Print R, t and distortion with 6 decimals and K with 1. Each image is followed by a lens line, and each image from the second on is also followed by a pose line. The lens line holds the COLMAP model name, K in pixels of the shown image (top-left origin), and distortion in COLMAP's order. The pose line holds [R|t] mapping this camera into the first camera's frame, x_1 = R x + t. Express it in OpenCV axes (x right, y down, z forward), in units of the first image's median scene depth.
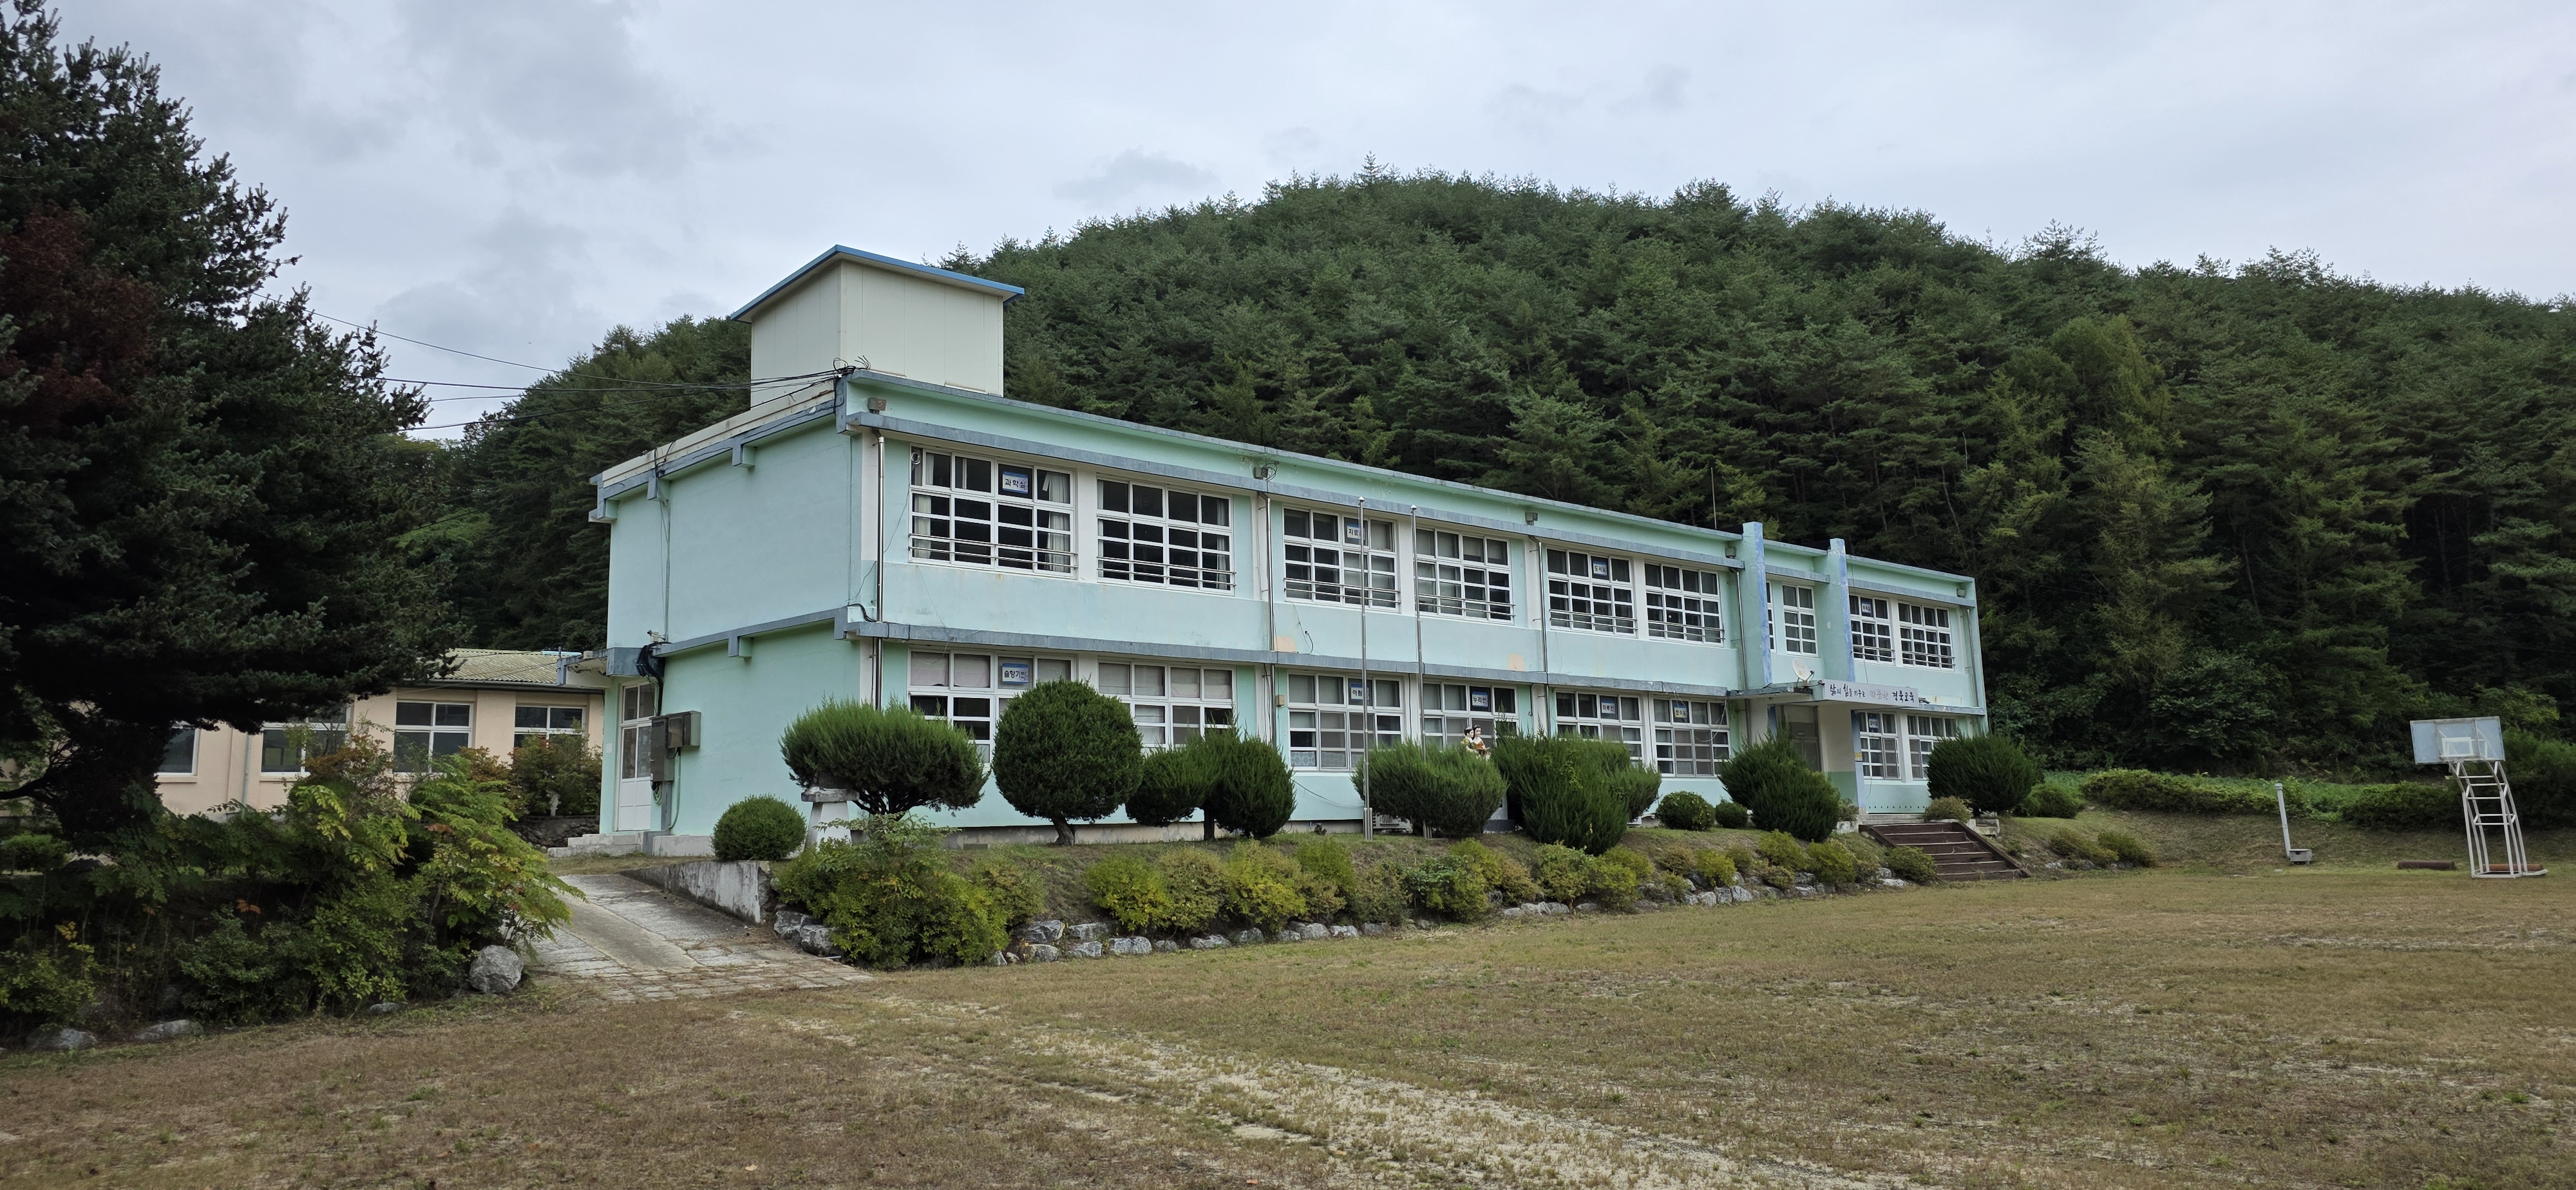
lens RADIAL K [[1728.6, 0, 1287.3], [0, 1728.6, 576.4], [0, 0, 1]] dist [0.076386, -0.007390]
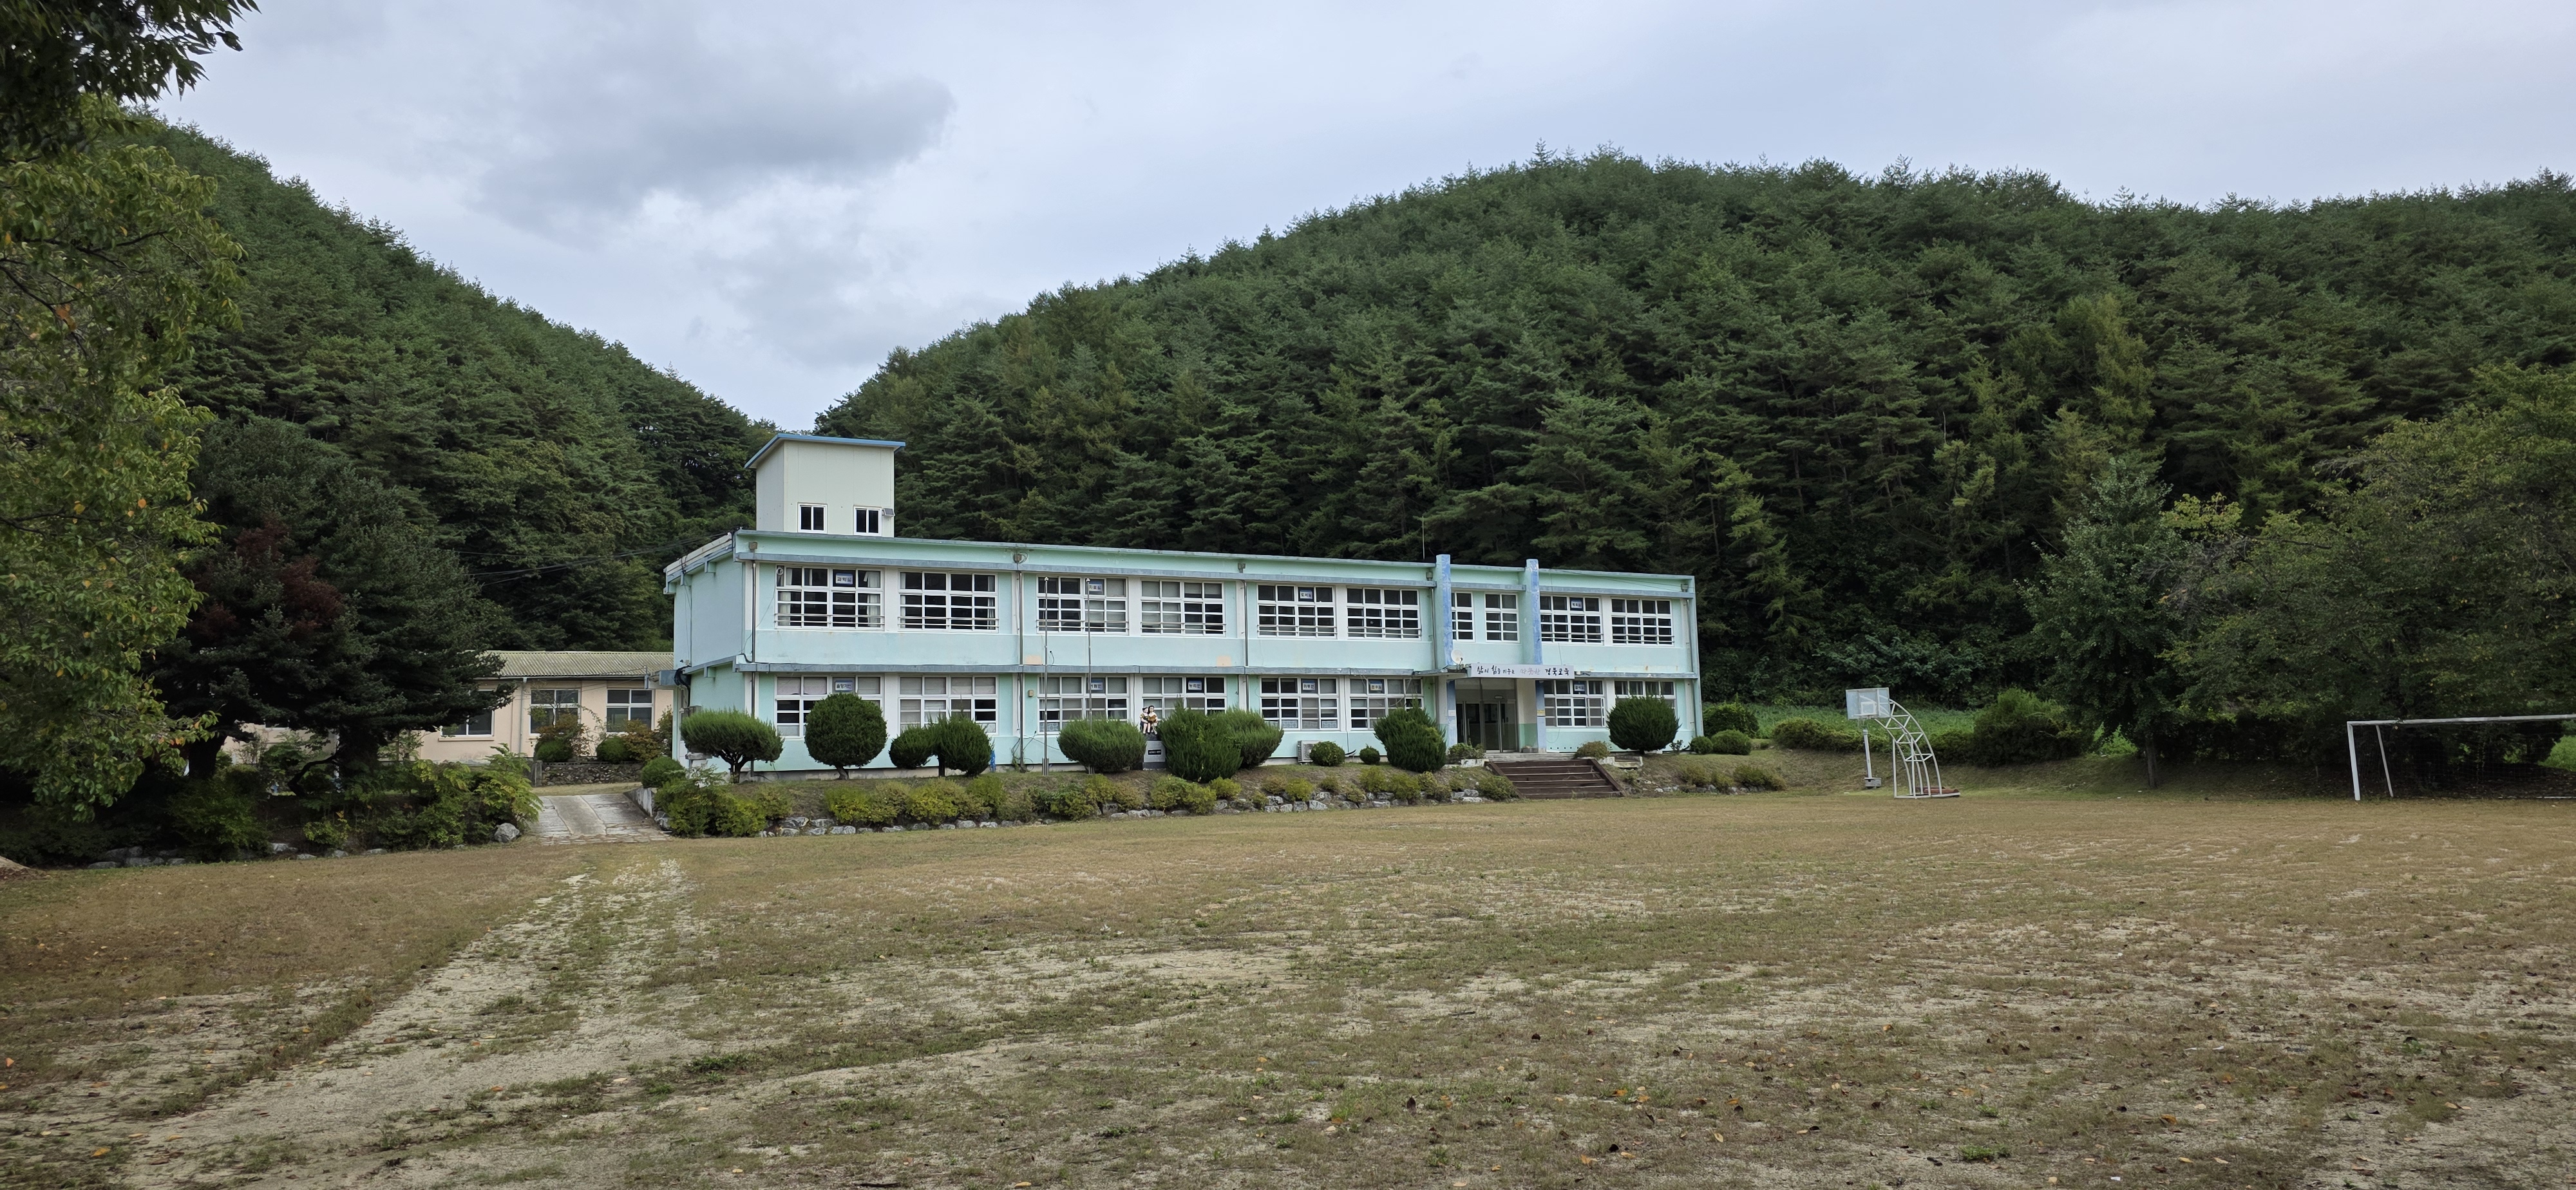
lens RADIAL K [[1728.6, 0, 1282.1], [0, 1728.6, 585.5], [0, 0, 1]] dist [0.076386, -0.007390]
pose [[0.976962, -0.023358, -0.212129, 0.514442], [0.033510, 0.998452, 0.044388, -0.086123], [0.210764, -0.050474, 0.976233, -0.512454]]
